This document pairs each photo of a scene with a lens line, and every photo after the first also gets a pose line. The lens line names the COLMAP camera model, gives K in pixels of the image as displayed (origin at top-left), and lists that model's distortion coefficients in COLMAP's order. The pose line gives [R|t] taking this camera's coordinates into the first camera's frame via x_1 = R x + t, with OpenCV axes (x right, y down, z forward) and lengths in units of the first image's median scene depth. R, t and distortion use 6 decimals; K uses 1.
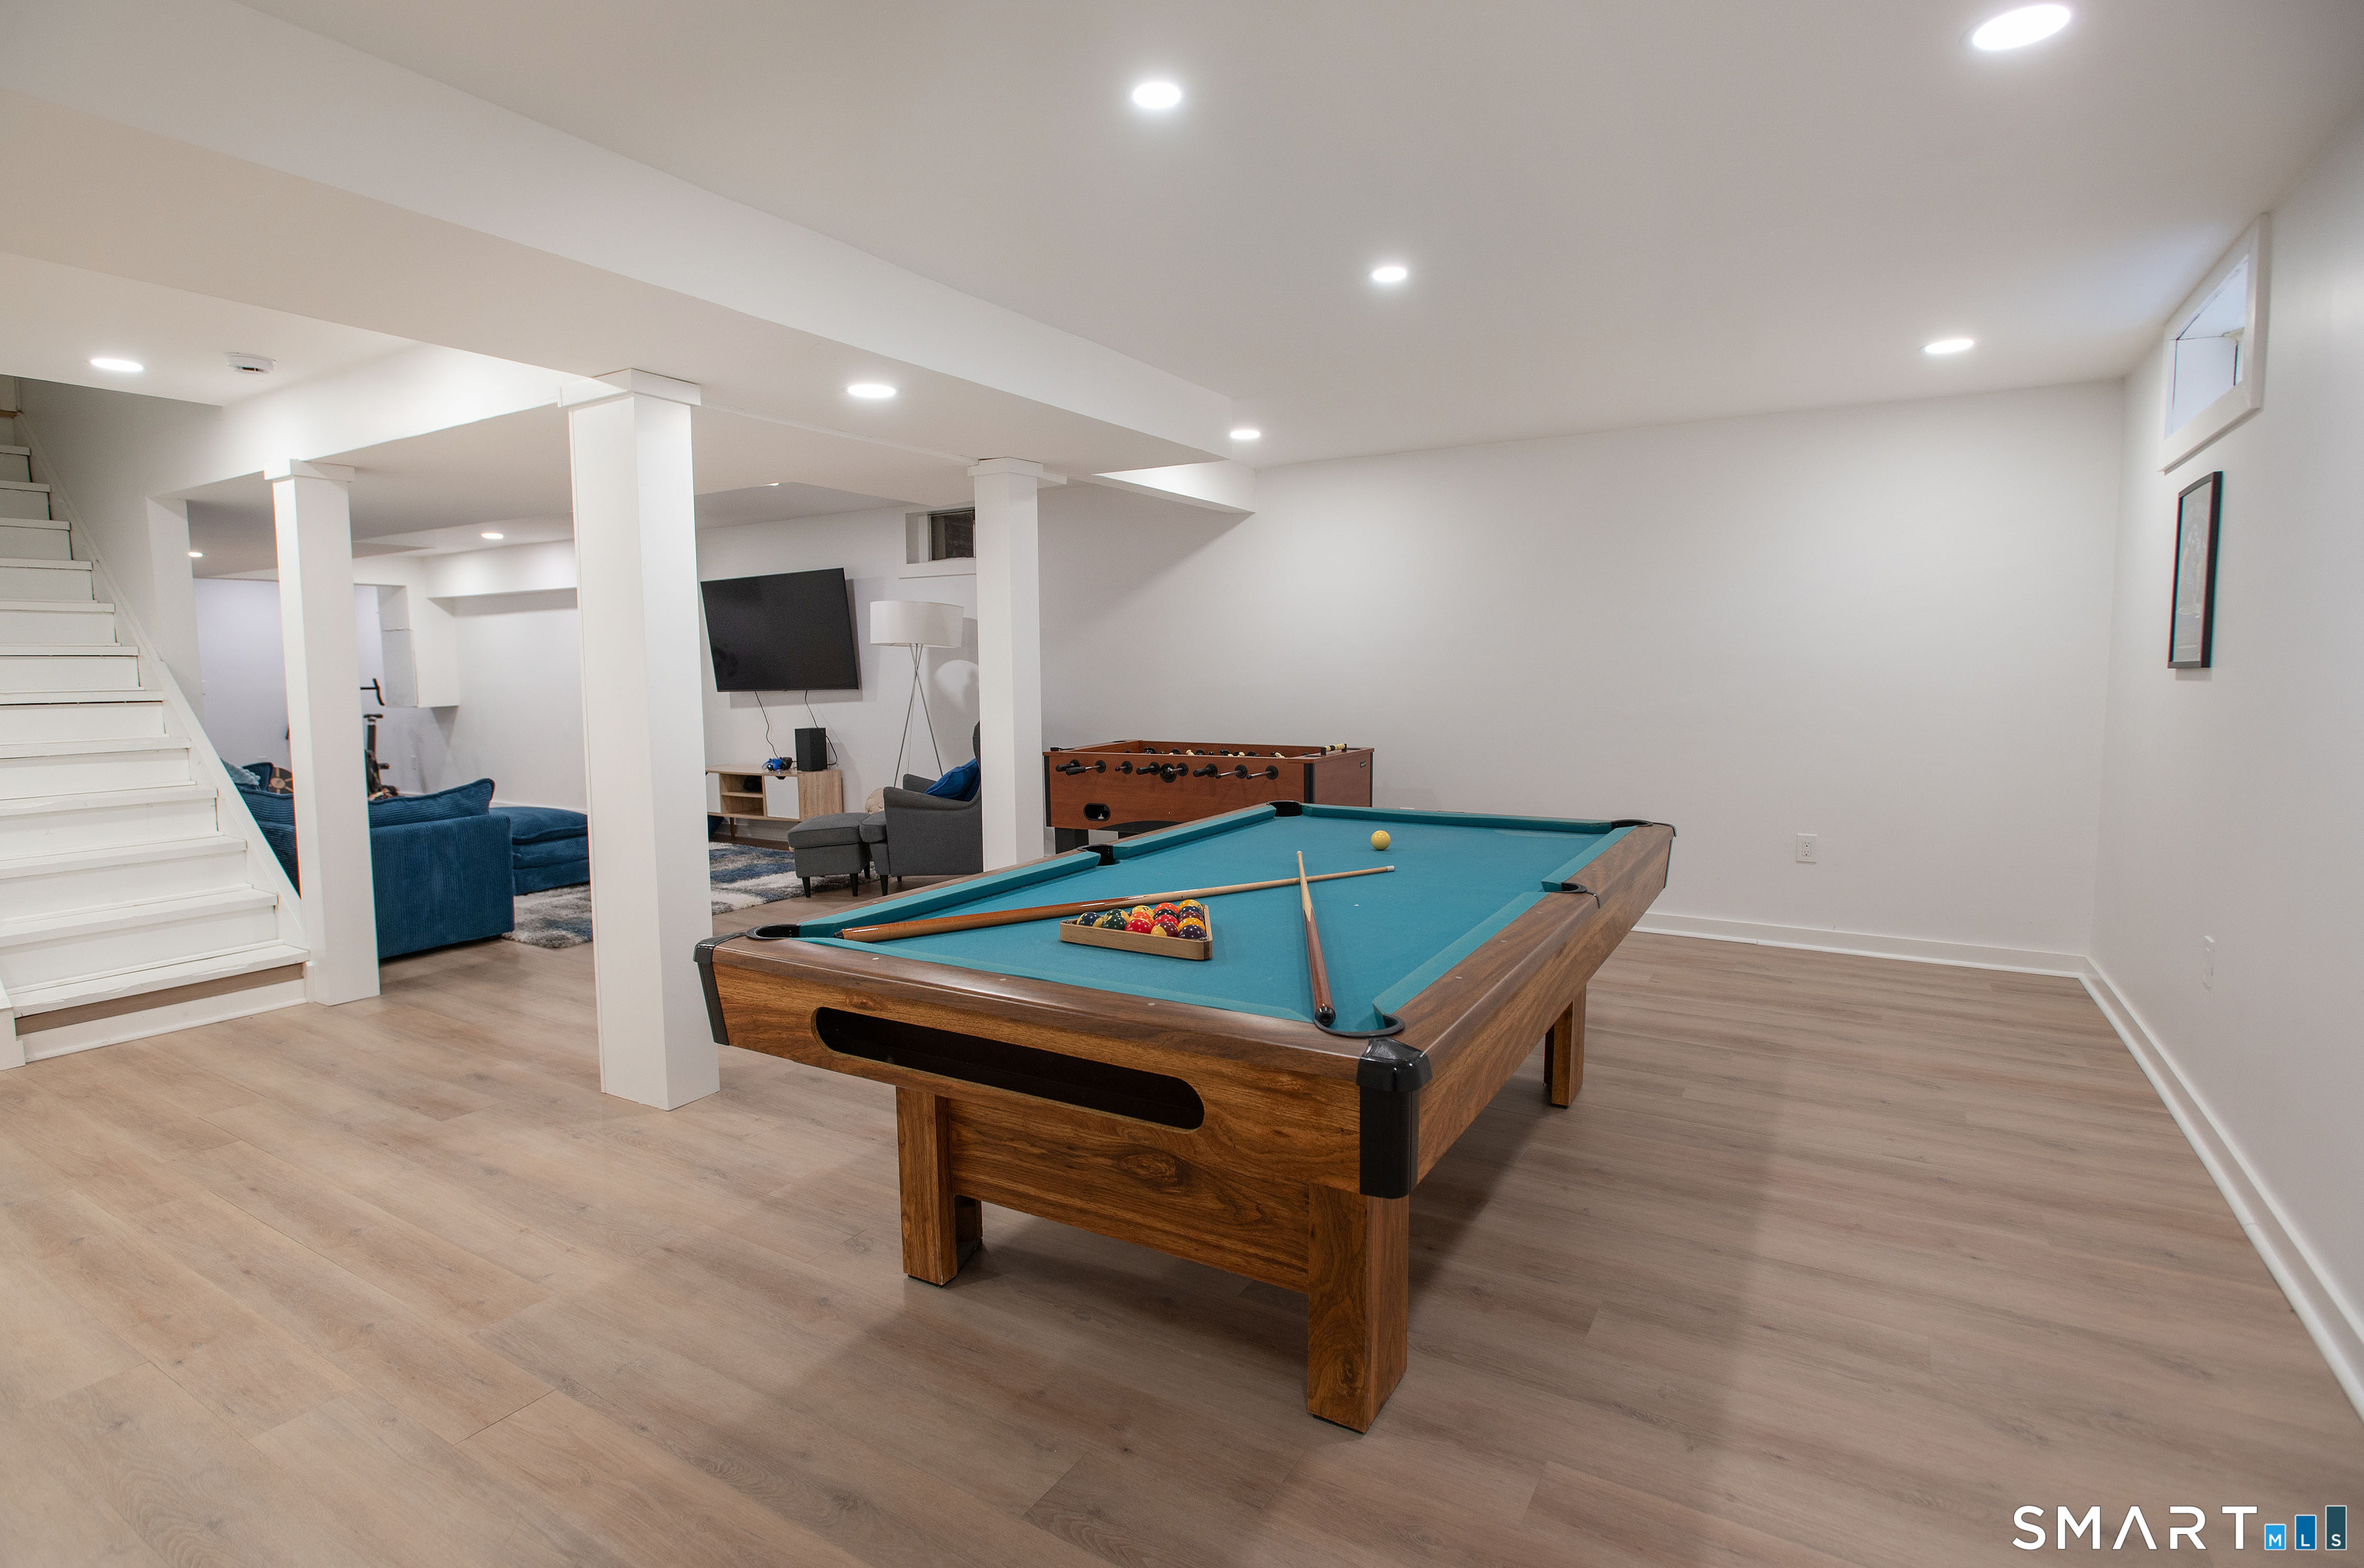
lens RADIAL K [[1177.6, 0, 1161.5], [0, 1177.6, 779.7], [0, 0, 1]] dist [-0.005298, -0.000225]
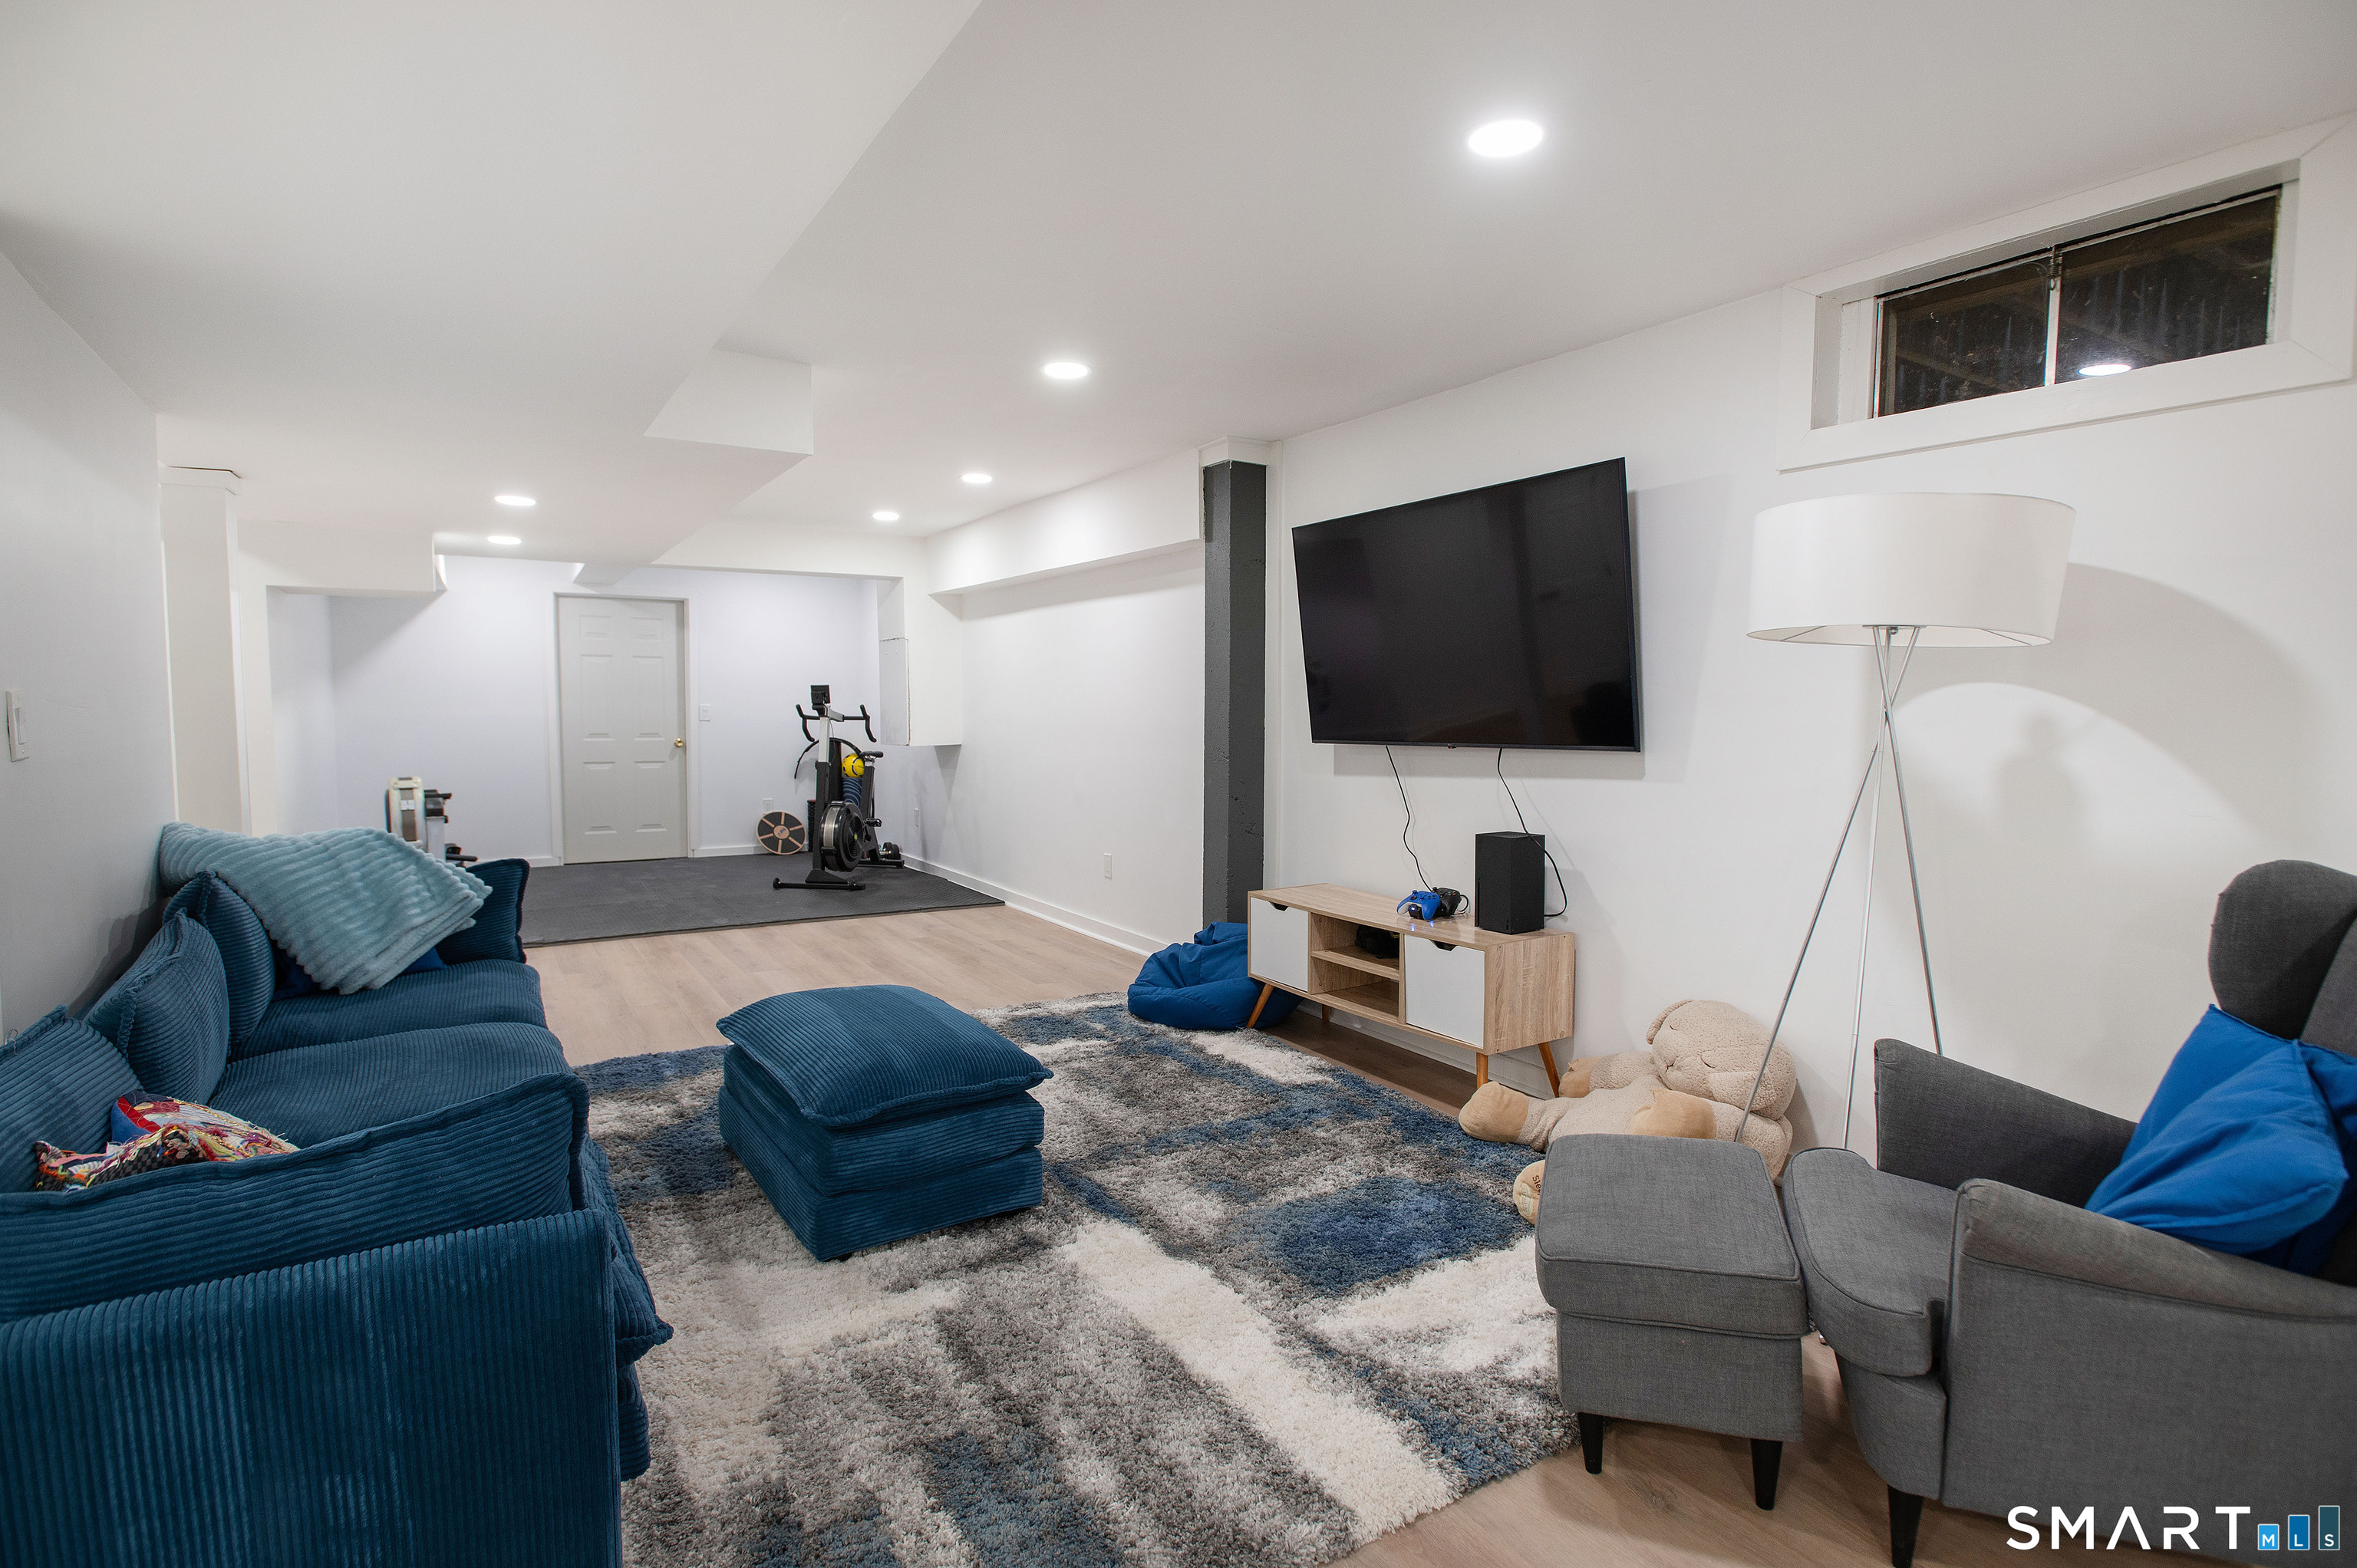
lens RADIAL K [[1174.1, 0, 1174.8], [0, 1174.1, 779.5], [0, 0, 1]] dist [-0.005298, -0.000225]
pose [[0.896789, 0.044883, -0.440175, -0.215767], [-0.057657, 0.998213, -0.015682, -0.049439], [0.438685, 0.039443, 0.897775, 0.540656]]
